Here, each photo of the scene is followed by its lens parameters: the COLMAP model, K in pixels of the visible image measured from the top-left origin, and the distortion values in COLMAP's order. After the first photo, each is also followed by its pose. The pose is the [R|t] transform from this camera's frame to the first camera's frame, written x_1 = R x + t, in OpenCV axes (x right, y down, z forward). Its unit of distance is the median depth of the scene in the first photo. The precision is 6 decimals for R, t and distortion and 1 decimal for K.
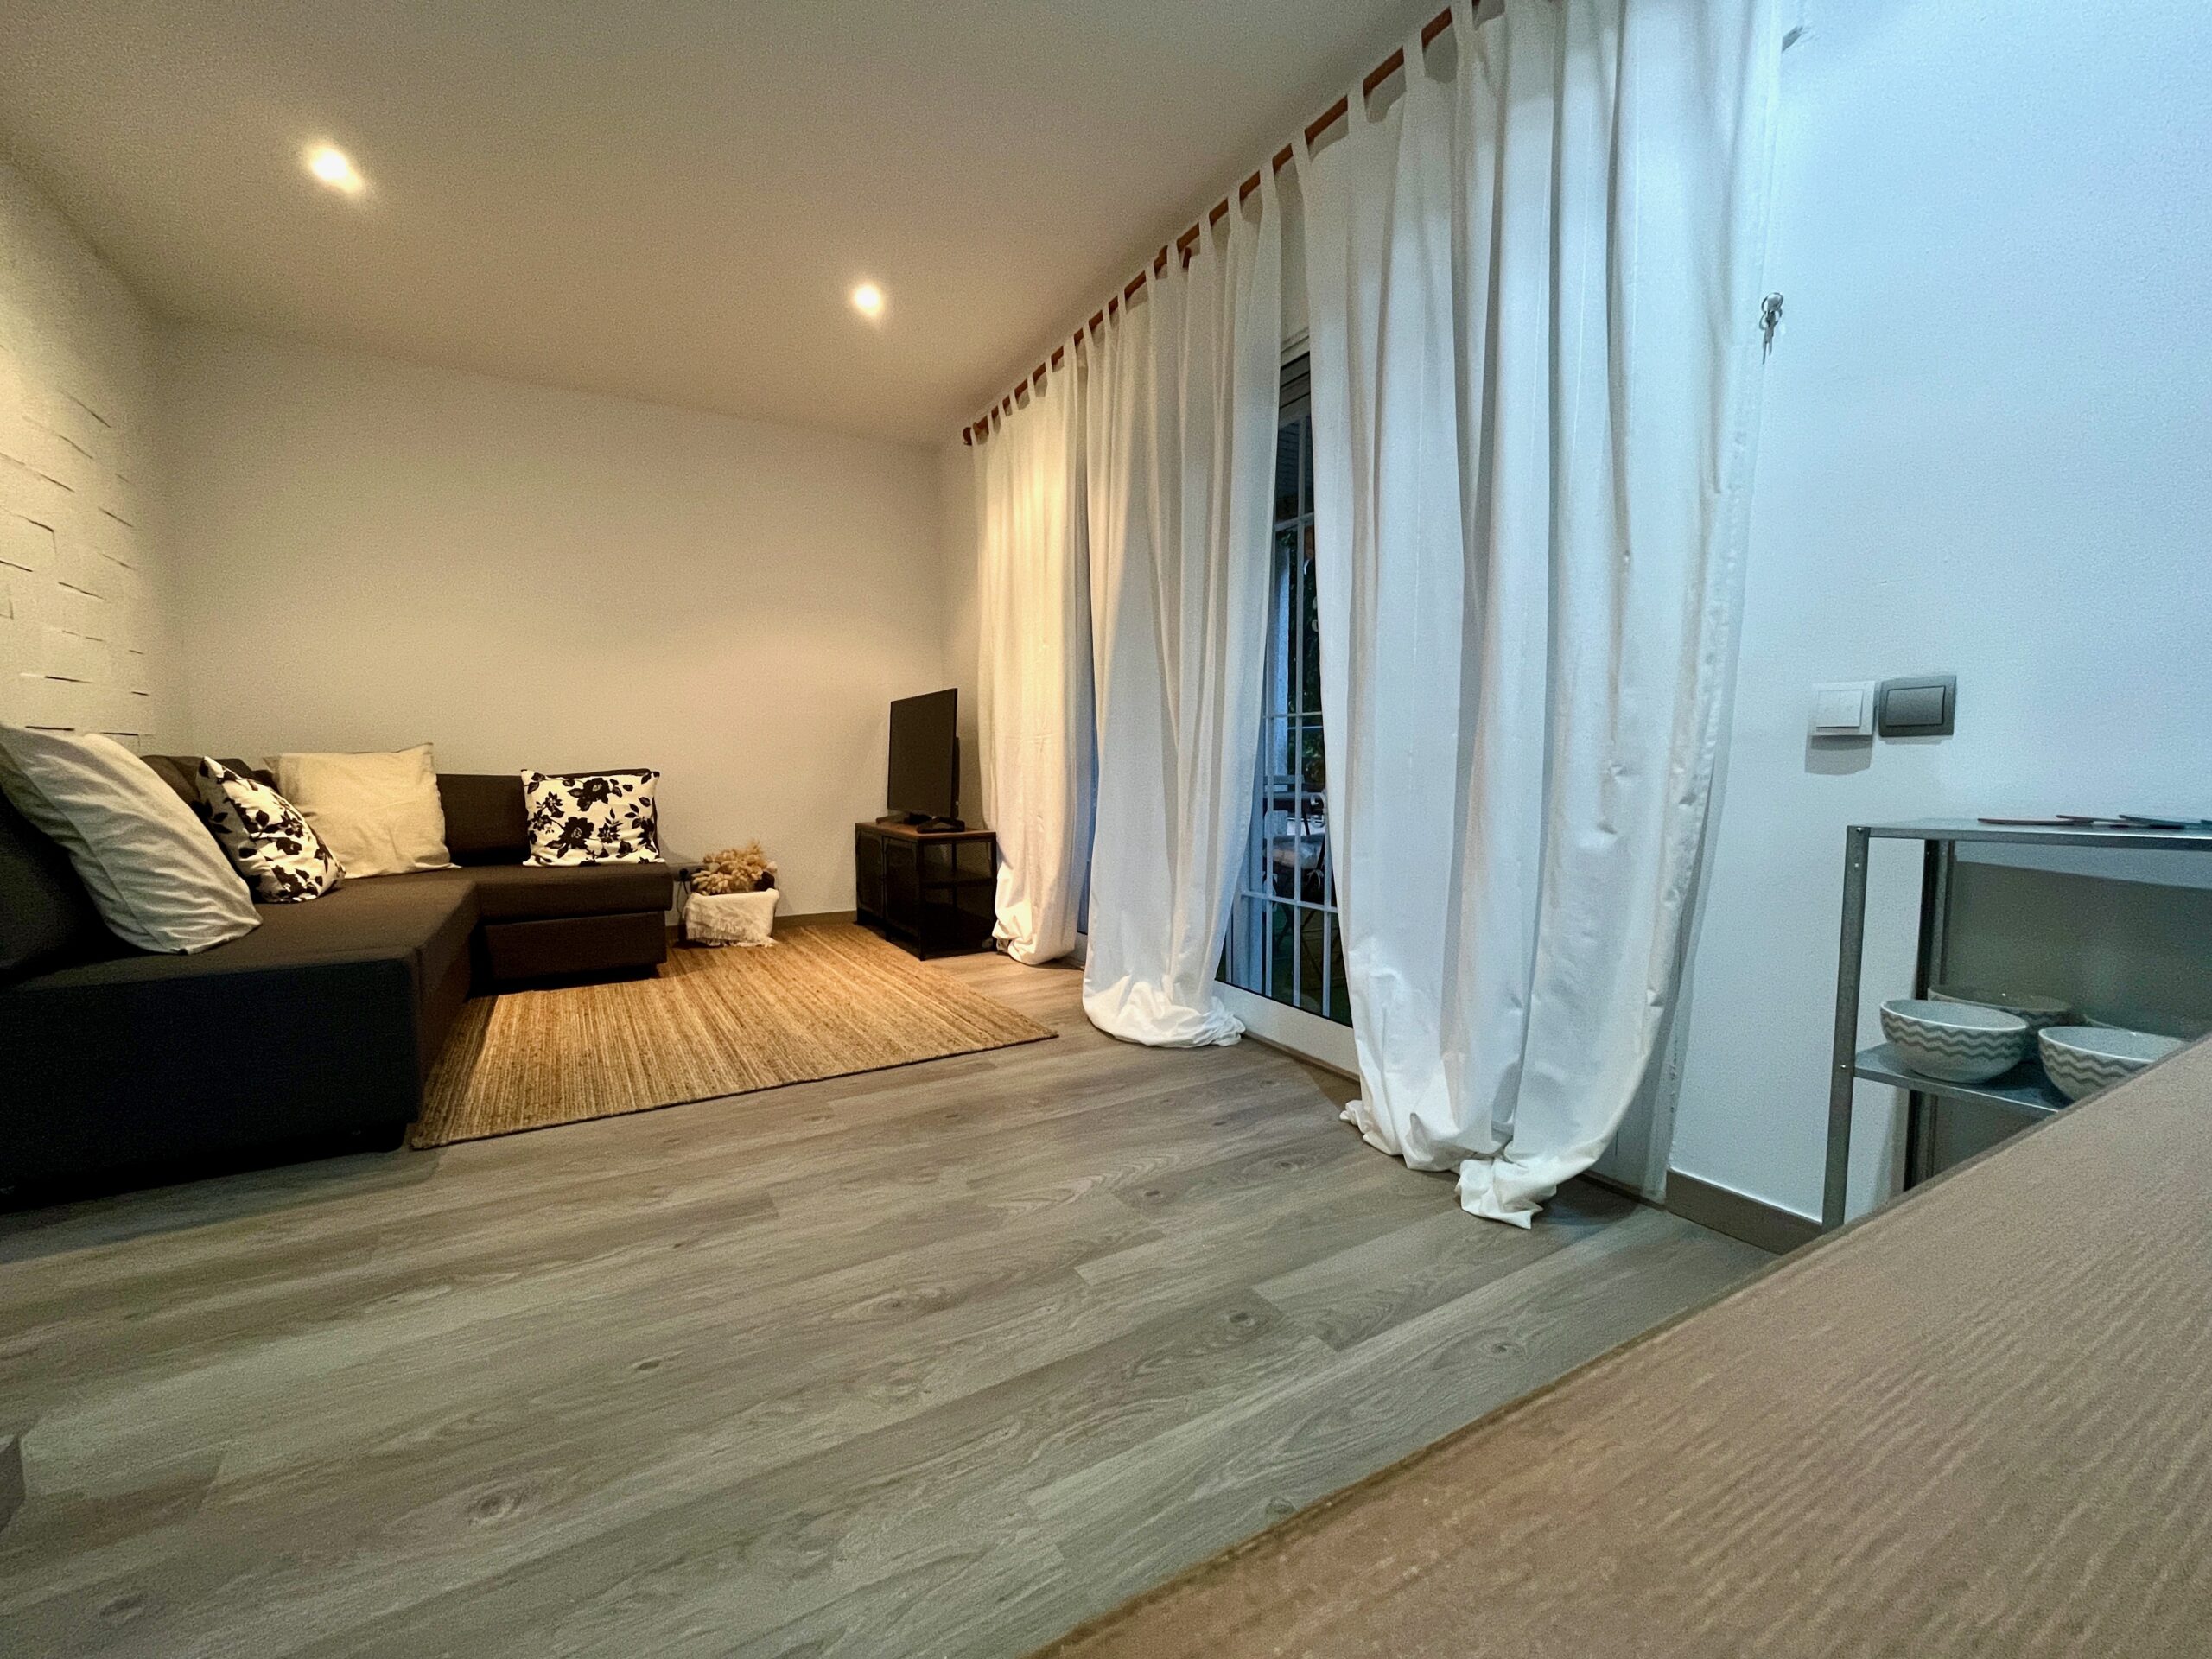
lens RADIAL K [[902.2, 0, 1106.5], [0, 902.2, 821.8], [0, 0, 1]] dist [-0.001774, 0.001260]
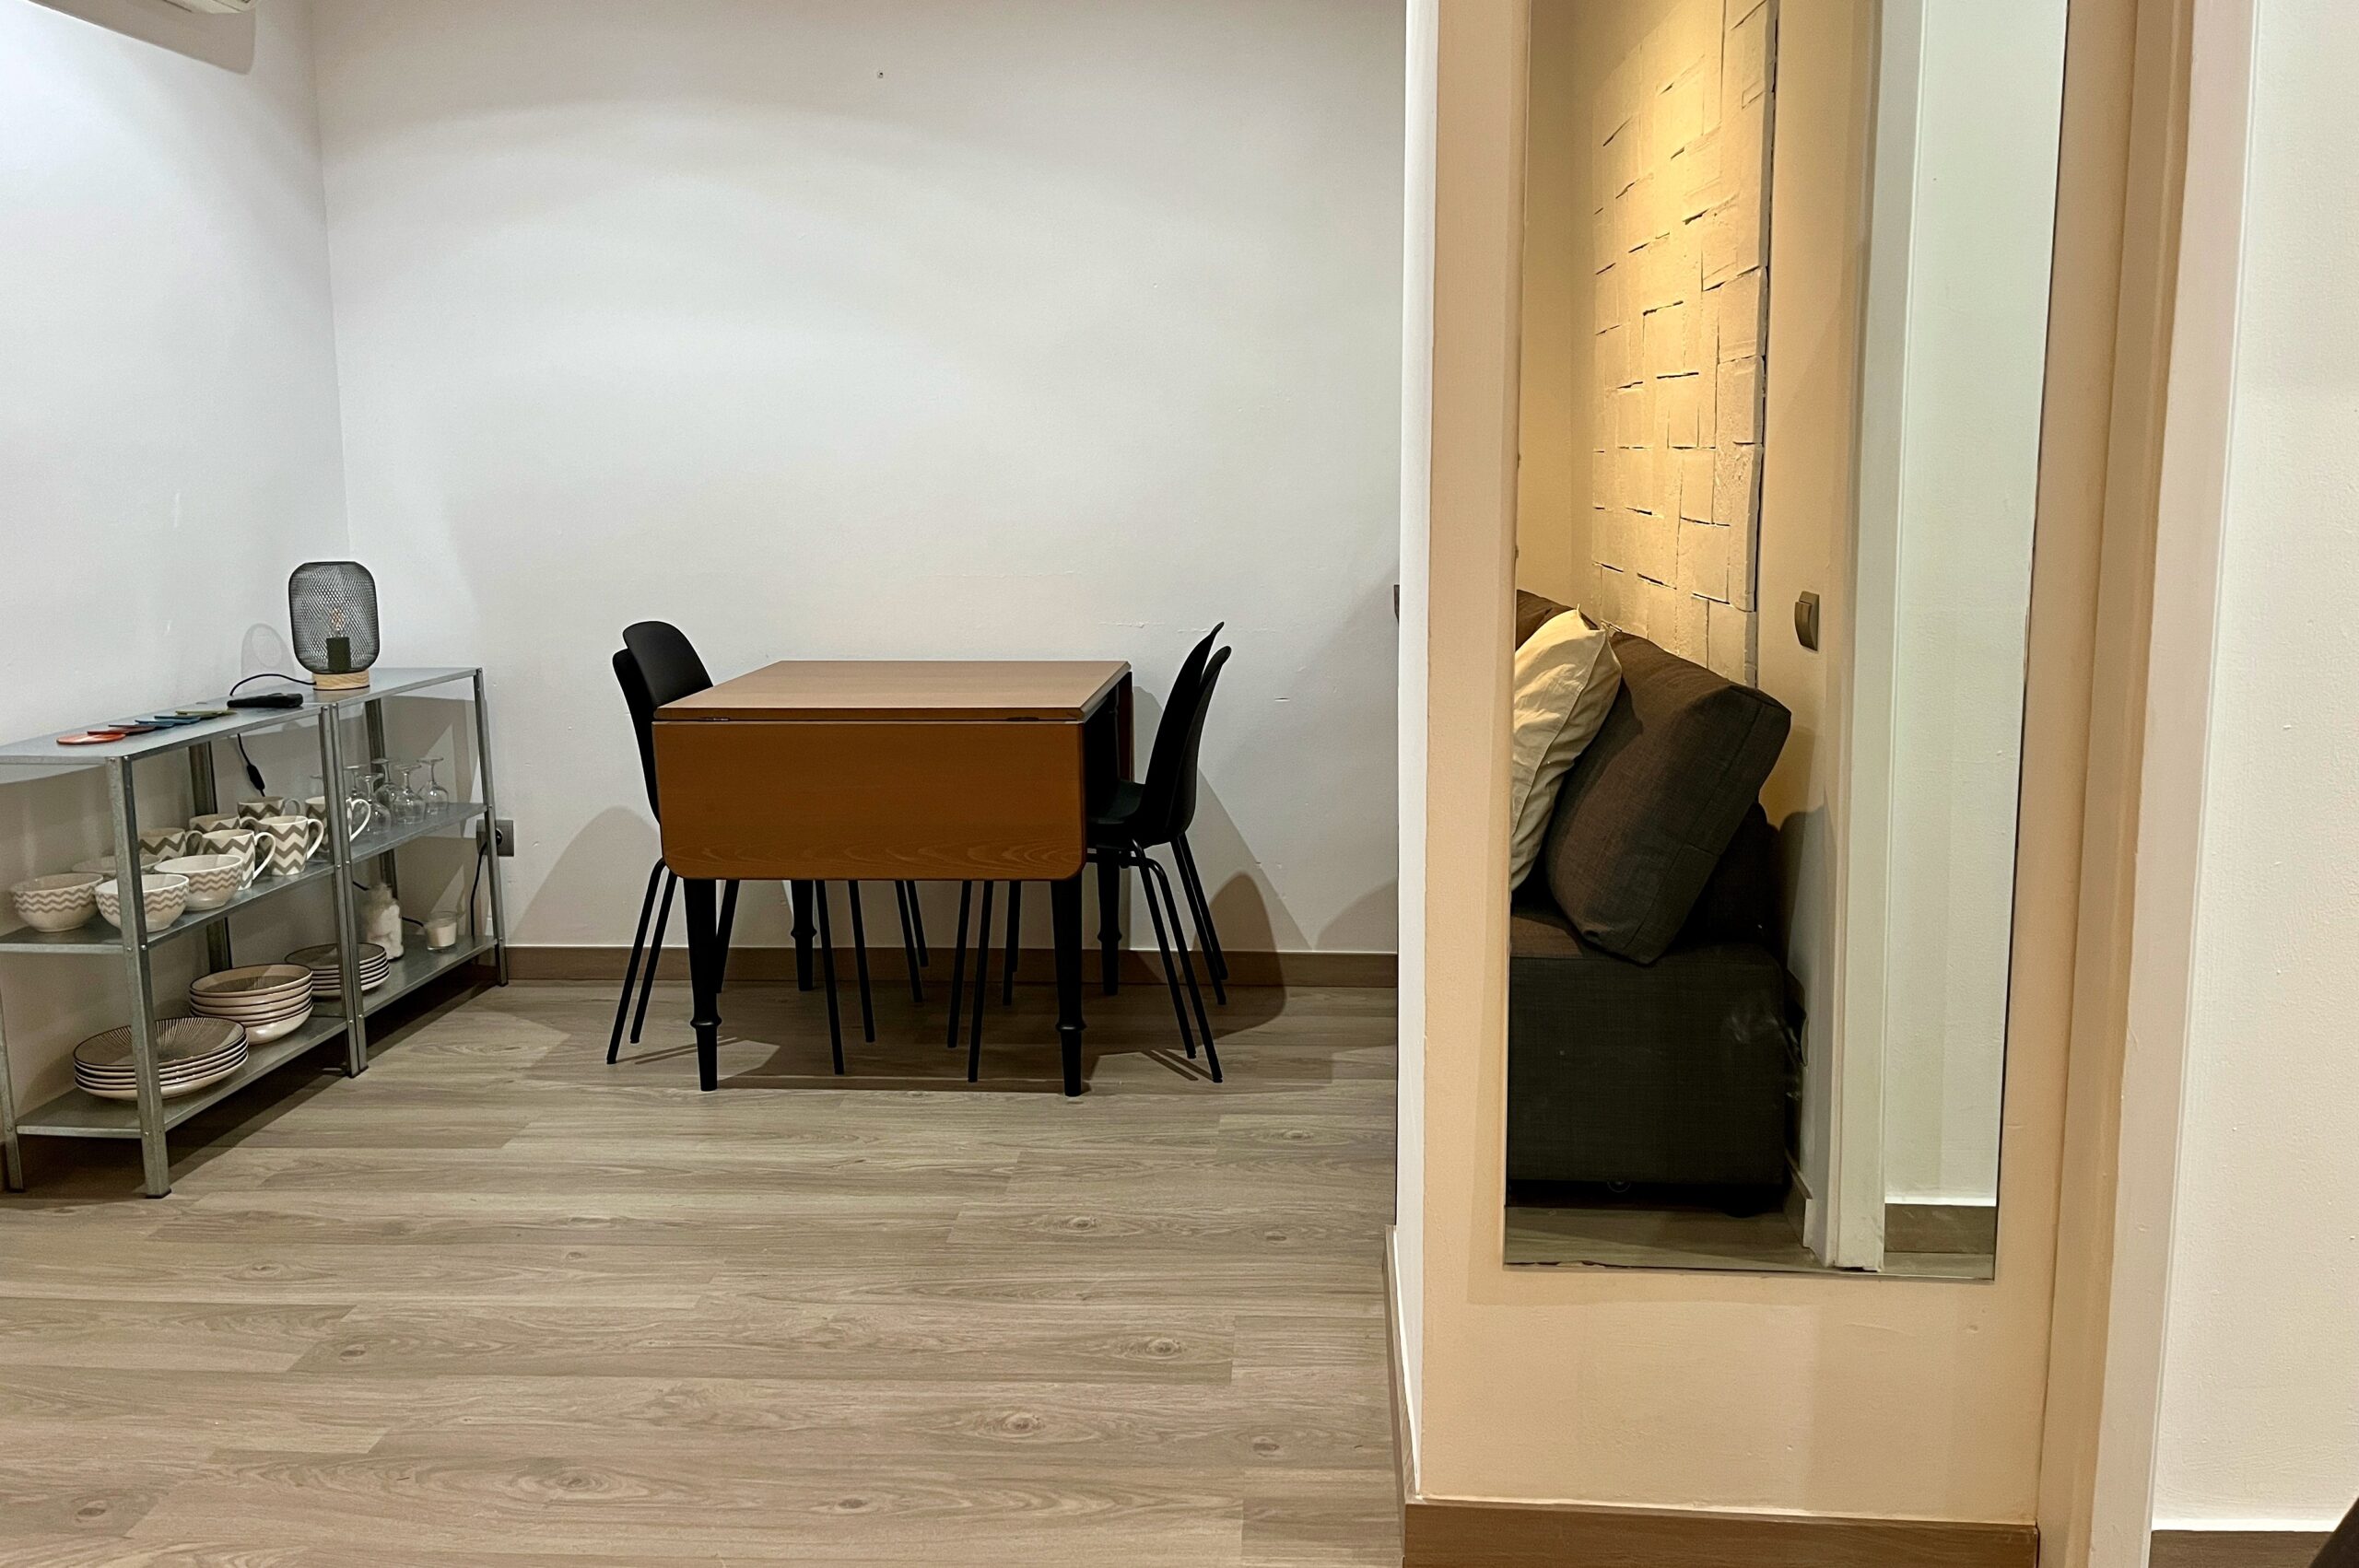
lens RADIAL K [[1777.3, 0, 1182.5], [0, 1777.3, 783.3], [0, 0, 1]] dist [0.001330, 0.000087]
pose [[-0.826564, -0.079271, 0.557233, -1.613781], [0.052975, 0.974681, 0.217236, -0.379792], [-0.560345, 0.209079, -0.801436, 1.998016]]
